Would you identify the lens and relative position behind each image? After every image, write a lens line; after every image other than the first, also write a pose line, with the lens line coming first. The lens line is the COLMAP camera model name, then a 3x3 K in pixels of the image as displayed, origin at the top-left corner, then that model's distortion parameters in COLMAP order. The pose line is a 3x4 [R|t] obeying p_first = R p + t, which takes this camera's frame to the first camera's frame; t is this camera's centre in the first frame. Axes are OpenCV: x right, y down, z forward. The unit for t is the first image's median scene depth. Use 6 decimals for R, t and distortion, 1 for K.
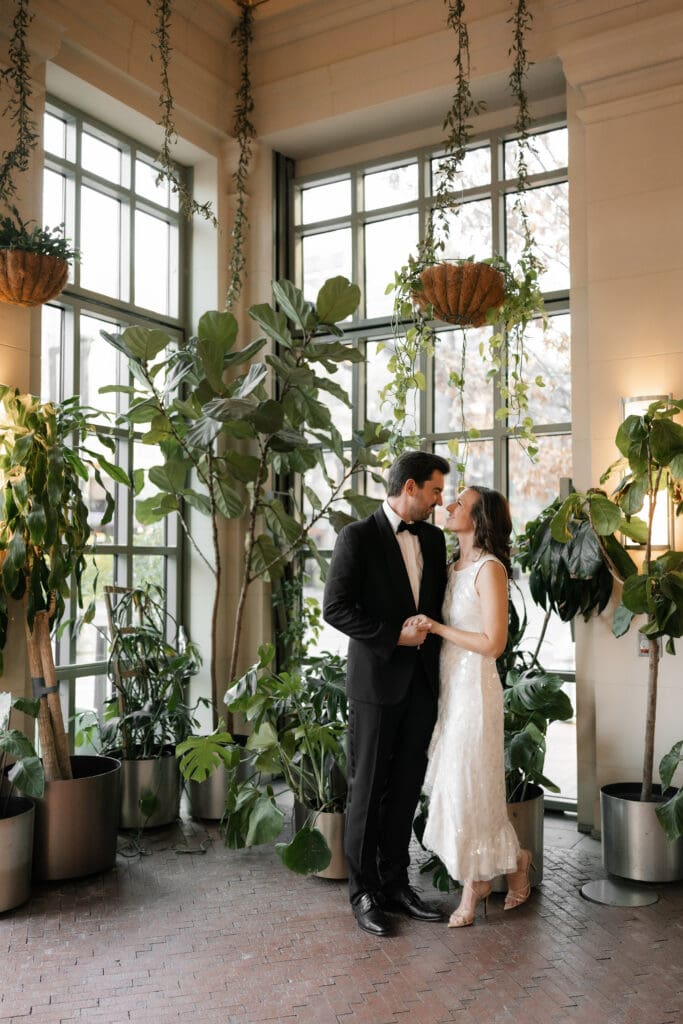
lens RADIAL K [[954.4, 0, 341.5], [0, 954.4, 512.0], [0, 0, 1]] dist [0.013183, -0.034498]
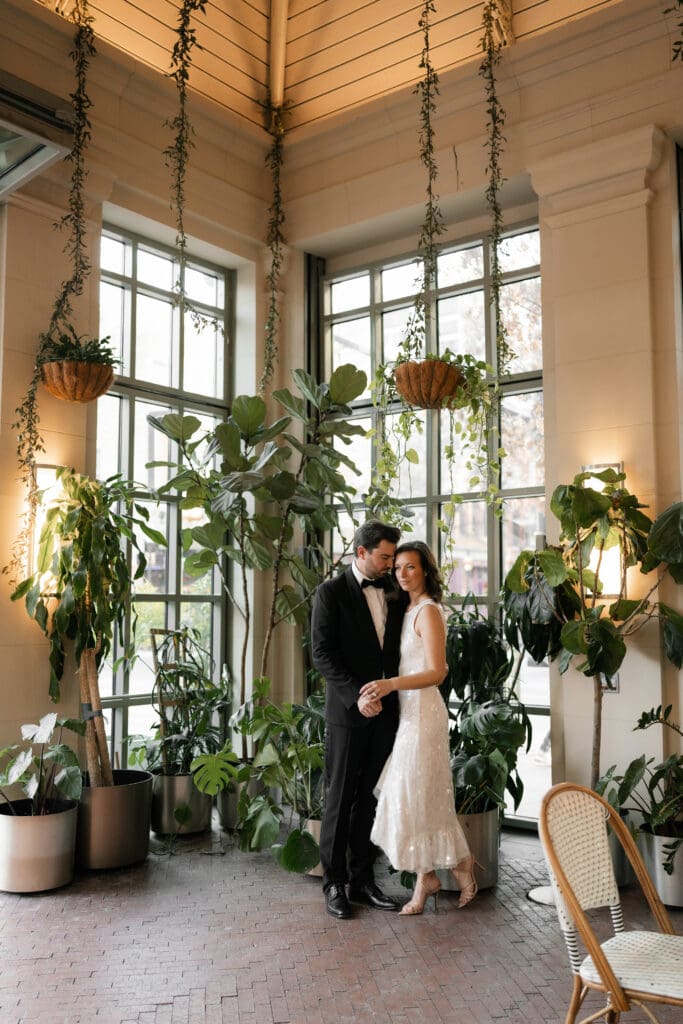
lens RADIAL K [[954.4, 0, 341.5], [0, 954.4, 512.0], [0, 0, 1]] dist [0.013183, -0.034498]
pose [[0.991981, -0.011935, -0.125822, 0.146187], [0.006094, 0.998890, -0.046705, -0.011469], [0.126240, 0.045564, 0.990953, -0.165461]]
